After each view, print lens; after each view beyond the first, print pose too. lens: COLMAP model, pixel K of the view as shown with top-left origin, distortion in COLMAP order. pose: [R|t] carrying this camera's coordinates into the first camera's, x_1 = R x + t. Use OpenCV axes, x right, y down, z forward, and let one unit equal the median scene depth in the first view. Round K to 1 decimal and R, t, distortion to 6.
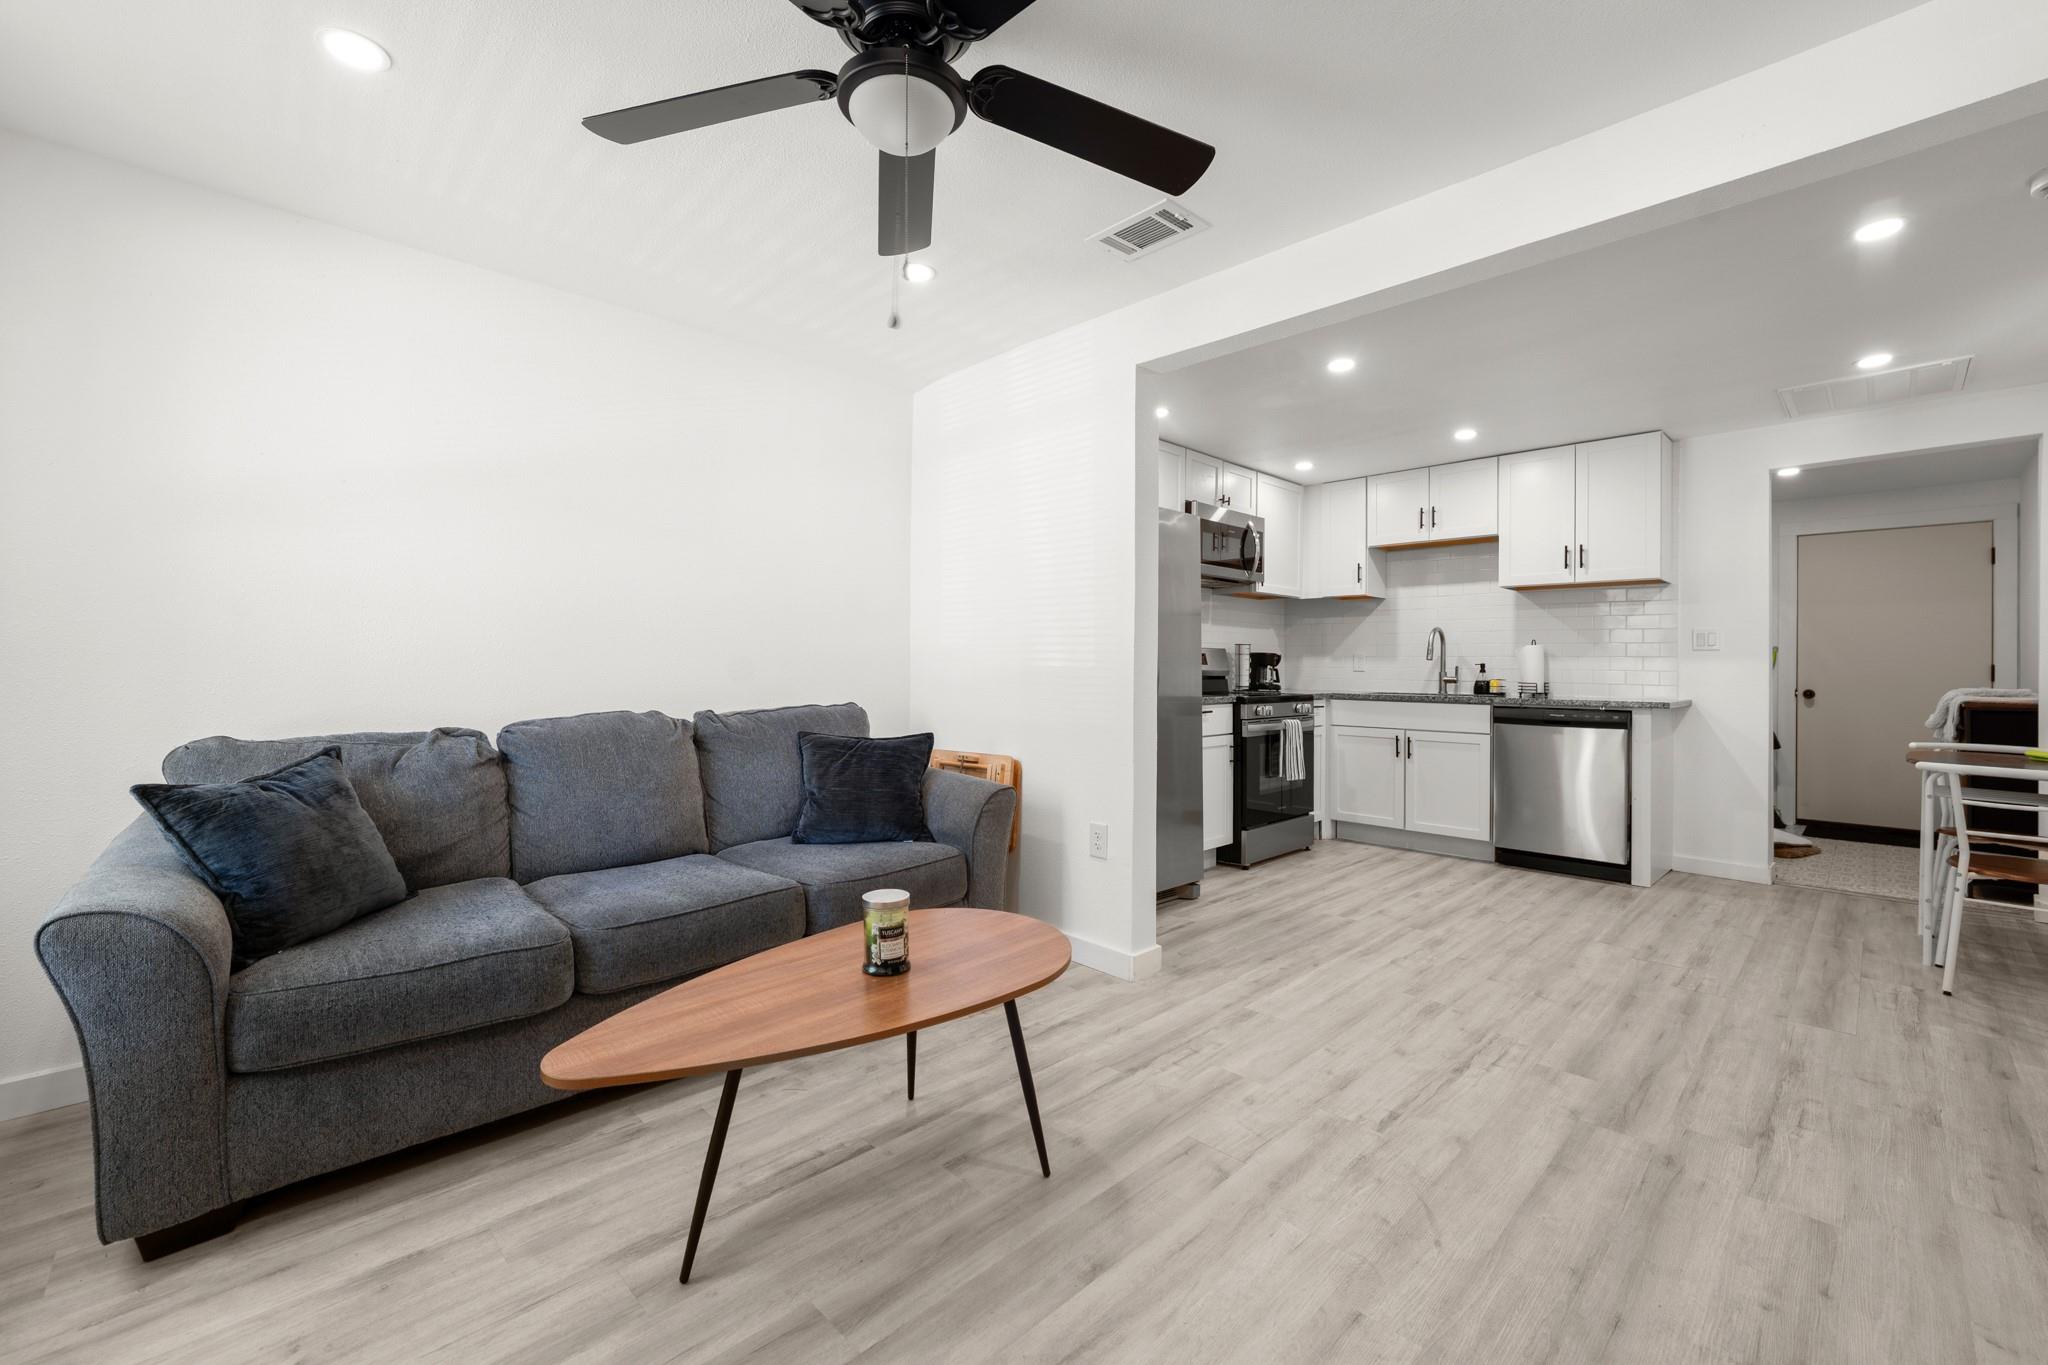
lens RADIAL K [[823.4, 0, 1024.9], [0, 823.4, 664.2], [0, 0, 1]] dist [-0.008293, 0.000341]
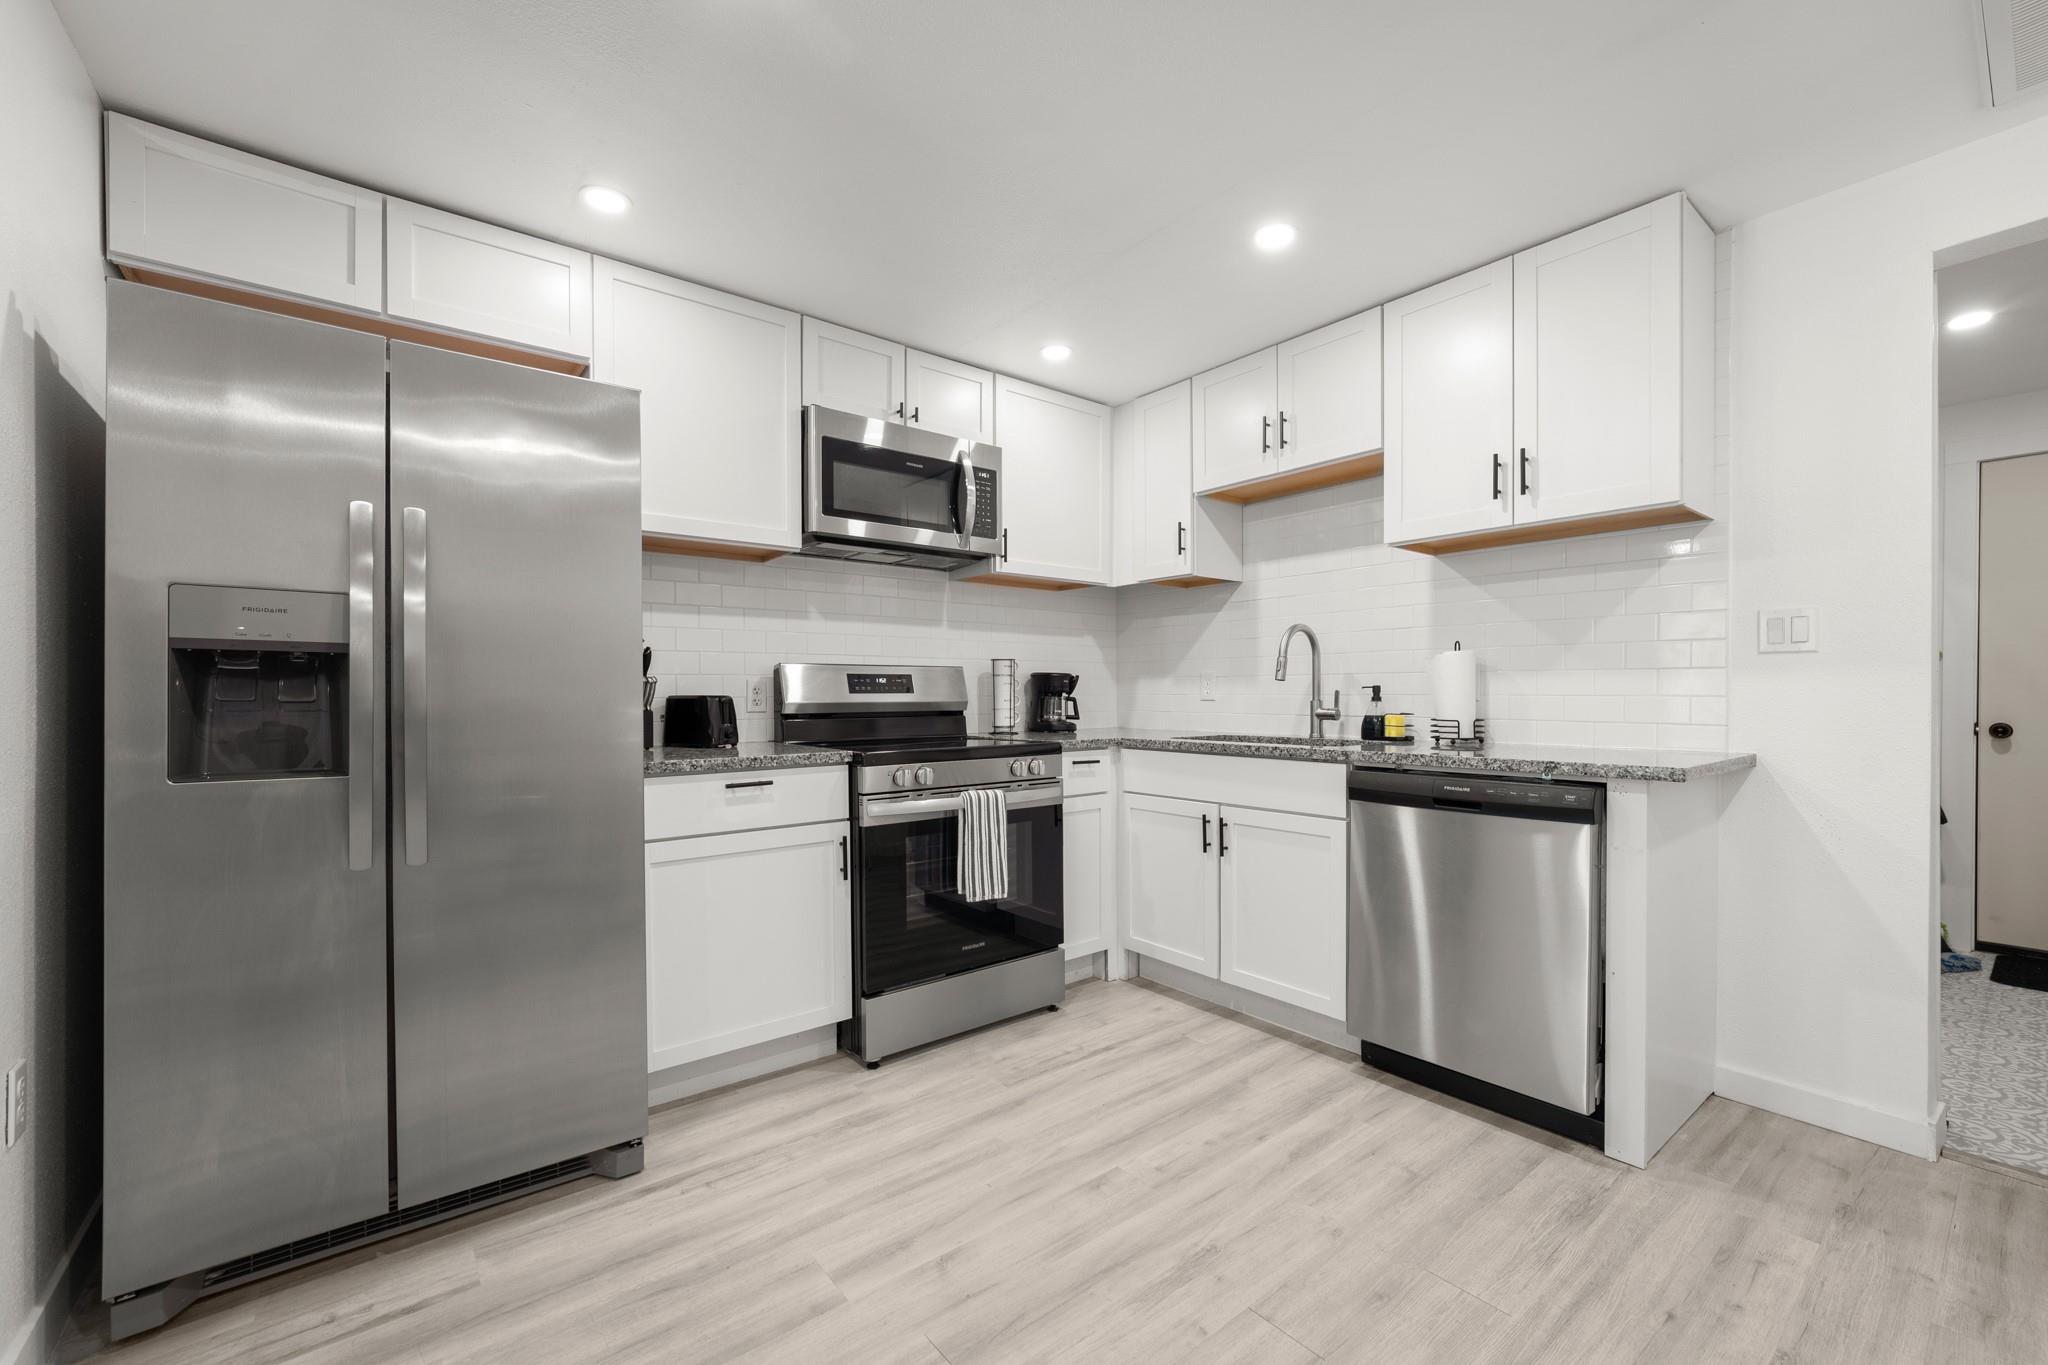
lens RADIAL K [[823.4, 0, 1022.0], [0, 823.4, 701.9], [0, 0, 1]] dist [-0.008293, 0.000341]
pose [[0.995309, -0.010723, -0.096152, 0.383498], [0.011781, 0.999876, 0.010435, 0.001758], [0.096028, -0.011519, 0.995312, 0.426050]]
